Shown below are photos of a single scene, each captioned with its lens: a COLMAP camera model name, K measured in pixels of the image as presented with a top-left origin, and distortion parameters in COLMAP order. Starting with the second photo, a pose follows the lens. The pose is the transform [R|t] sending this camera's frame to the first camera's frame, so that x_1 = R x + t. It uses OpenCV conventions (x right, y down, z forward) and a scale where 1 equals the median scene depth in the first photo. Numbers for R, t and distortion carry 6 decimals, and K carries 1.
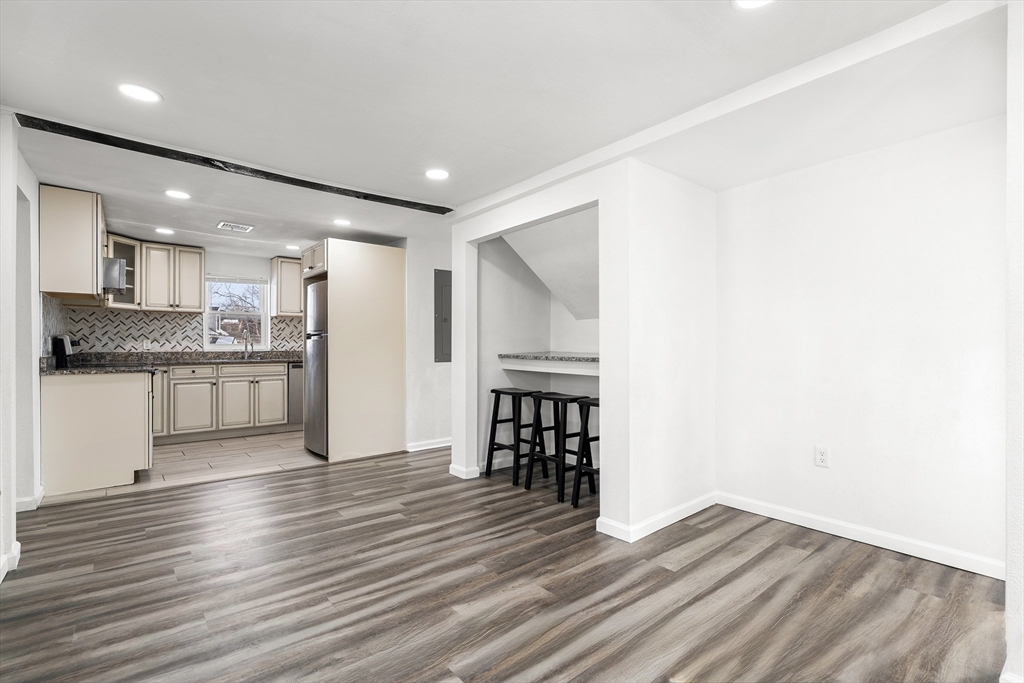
lens RADIAL K [[466.4, 0, 509.0], [0, 466.4, 344.5], [0, 0, 1]] dist [0.000145, -0.000050]
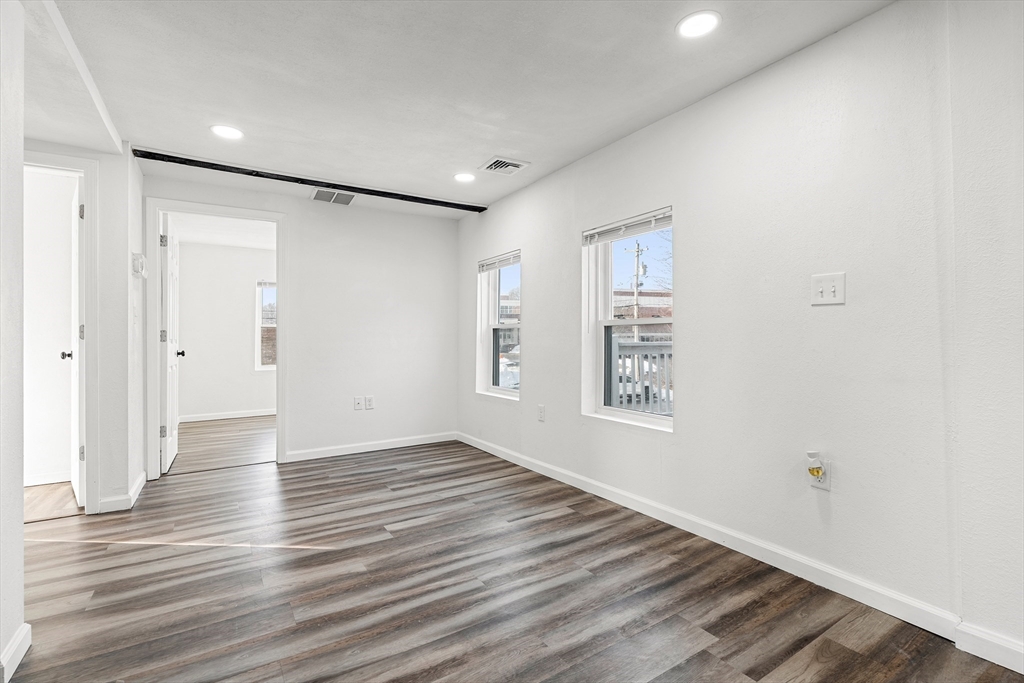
lens RADIAL K [[466.4, 0, 515.0], [0, 466.4, 339.7], [0, 0, 1]] dist [0.000145, -0.000050]
pose [[-0.992504, 0.007534, 0.121979, -0.563551], [0.007468, 0.999972, -0.000999, 0.039607], [-0.121983, -0.000081, -0.992532, 1.914568]]
